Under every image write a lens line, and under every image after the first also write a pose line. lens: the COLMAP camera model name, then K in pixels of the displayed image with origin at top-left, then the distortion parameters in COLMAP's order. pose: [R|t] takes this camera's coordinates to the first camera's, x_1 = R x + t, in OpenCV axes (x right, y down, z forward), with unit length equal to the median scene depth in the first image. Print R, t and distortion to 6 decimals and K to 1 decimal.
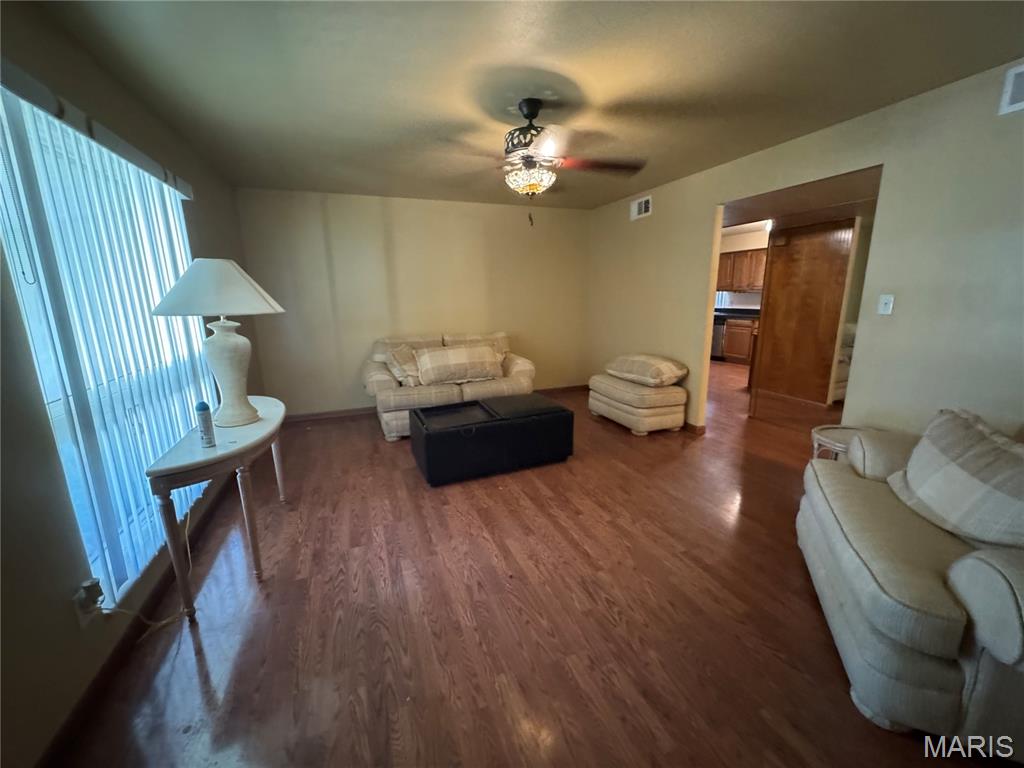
lens RADIAL K [[407.2, 0, 510.8], [0, 407.2, 382.1], [0, 0, 1]] dist [-0.001699, 0.000449]
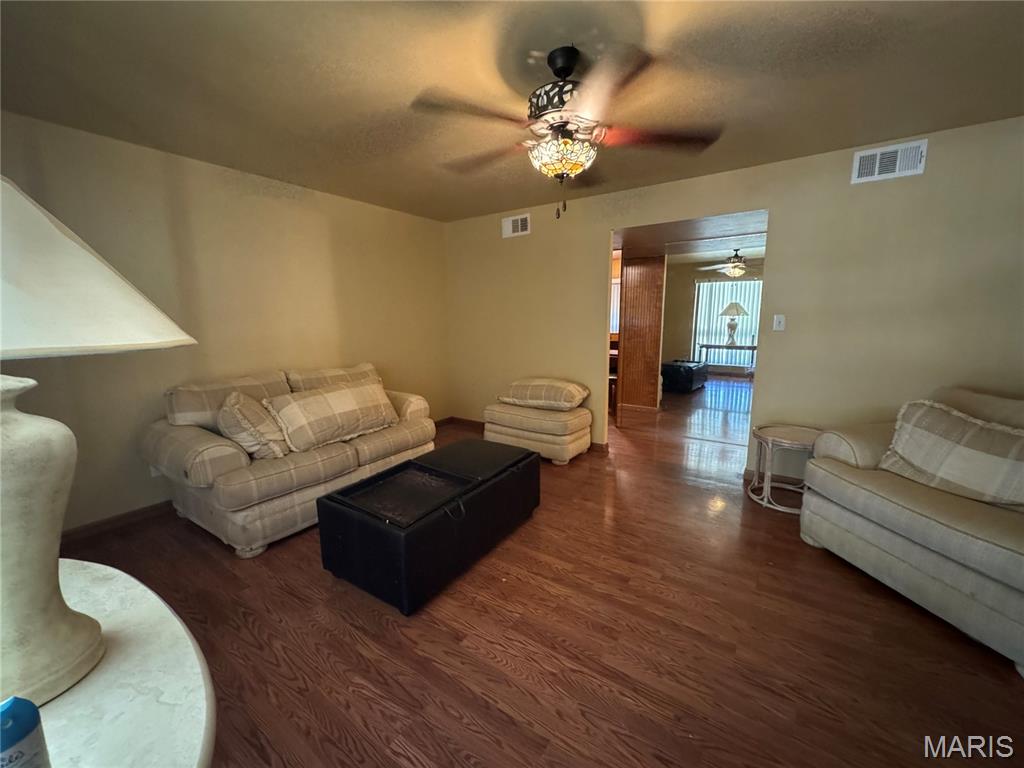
lens RADIAL K [[407.2, 0, 512.2], [0, 407.2, 383.5], [0, 0, 1]] dist [-0.001699, 0.000449]
pose [[0.827699, -0.084762, 0.554733, -0.281956], [0.115710, 0.993063, -0.020909, -0.047600], [-0.549113, 0.081494, 0.831765, 0.275334]]
